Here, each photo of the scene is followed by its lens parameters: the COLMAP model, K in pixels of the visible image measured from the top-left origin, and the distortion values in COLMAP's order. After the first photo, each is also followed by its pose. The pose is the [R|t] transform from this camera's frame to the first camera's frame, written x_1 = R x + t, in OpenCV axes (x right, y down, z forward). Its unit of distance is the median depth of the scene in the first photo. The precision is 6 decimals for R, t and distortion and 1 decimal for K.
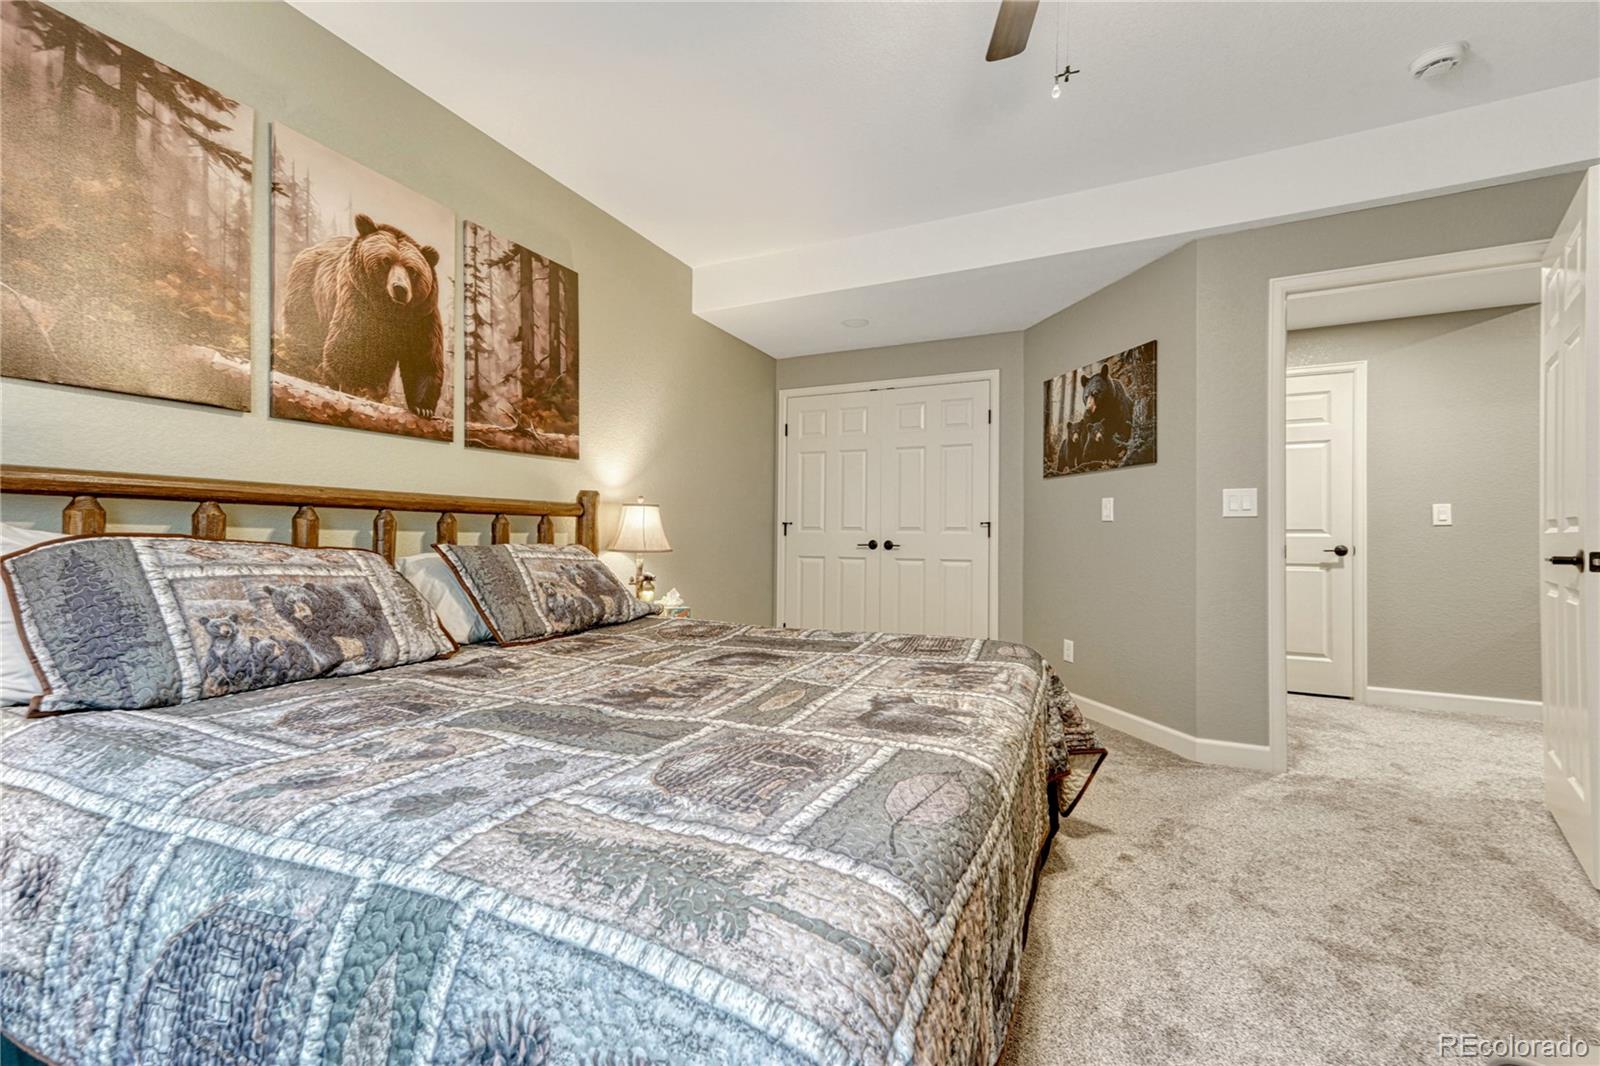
lens RADIAL K [[642.0, 0, 802.9], [0, 642.0, 545.3], [0, 0, 1]] dist [-0.001032, 0.000344]
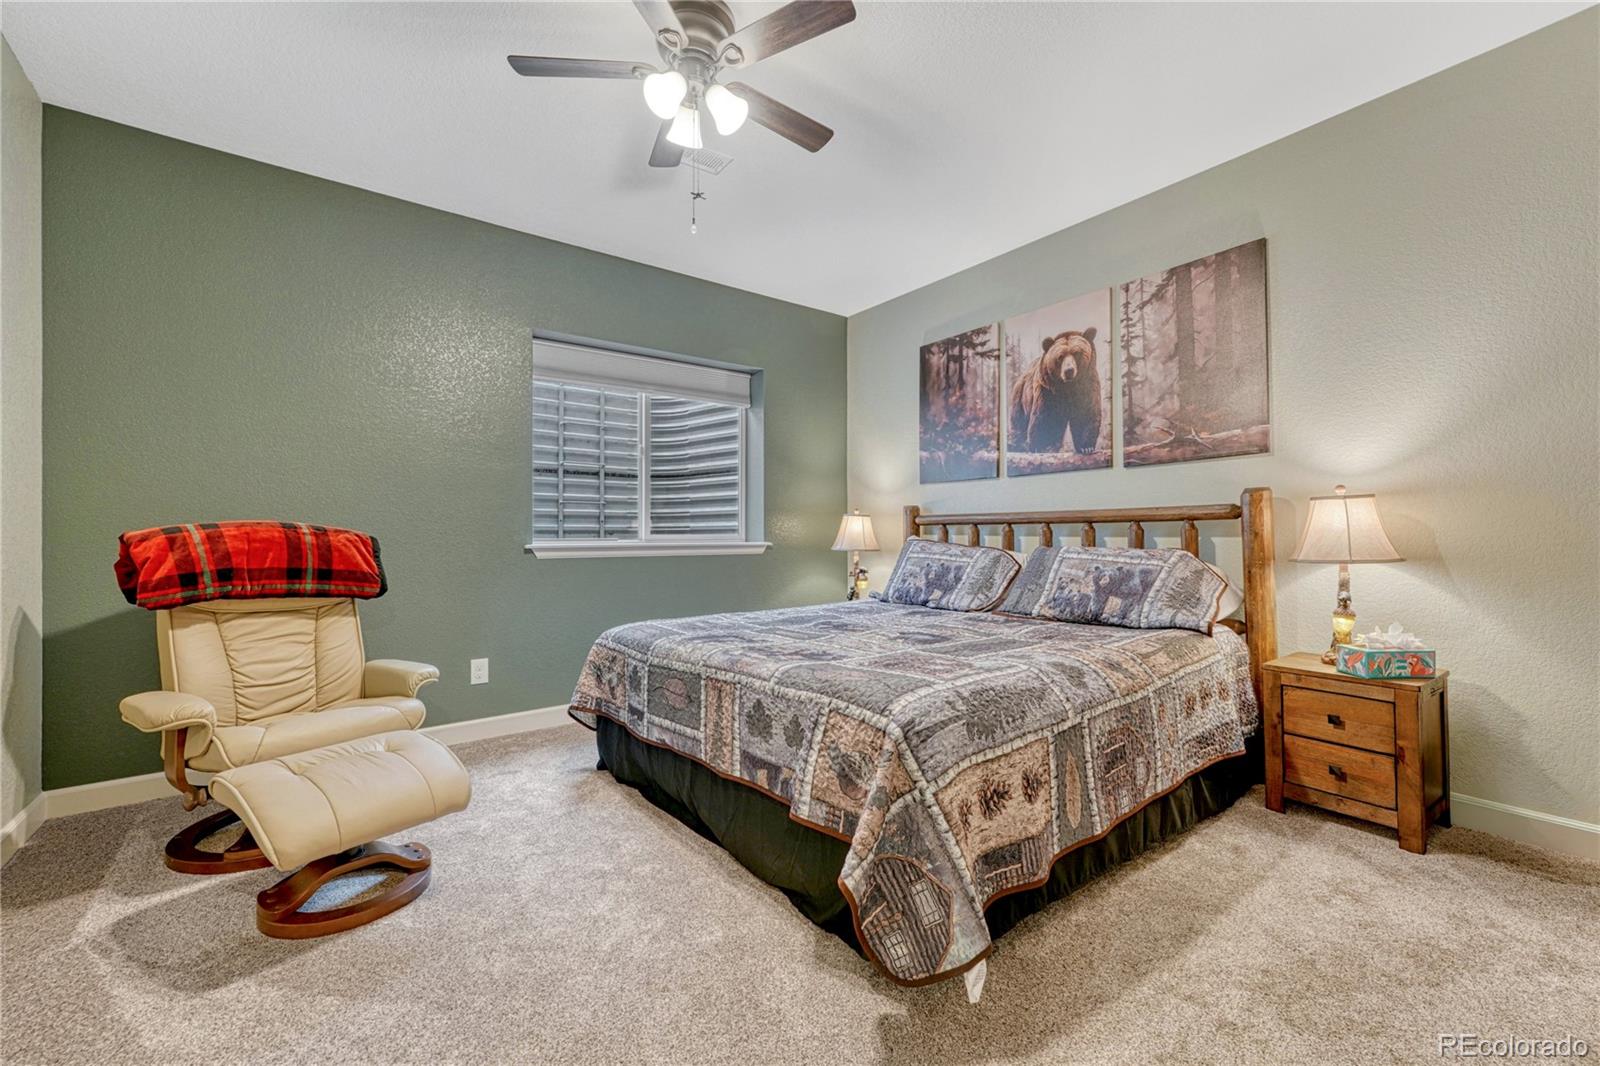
lens RADIAL K [[642.0, 0, 802.9], [0, 642.0, 545.3], [0, 0, 1]] dist [-0.001032, 0.000344]
pose [[-0.464478, -0.009985, -0.885528, 0.867928], [-0.027298, 0.999623, 0.003048, 0.006518], [0.885164, 0.025589, -0.464575, 1.067128]]
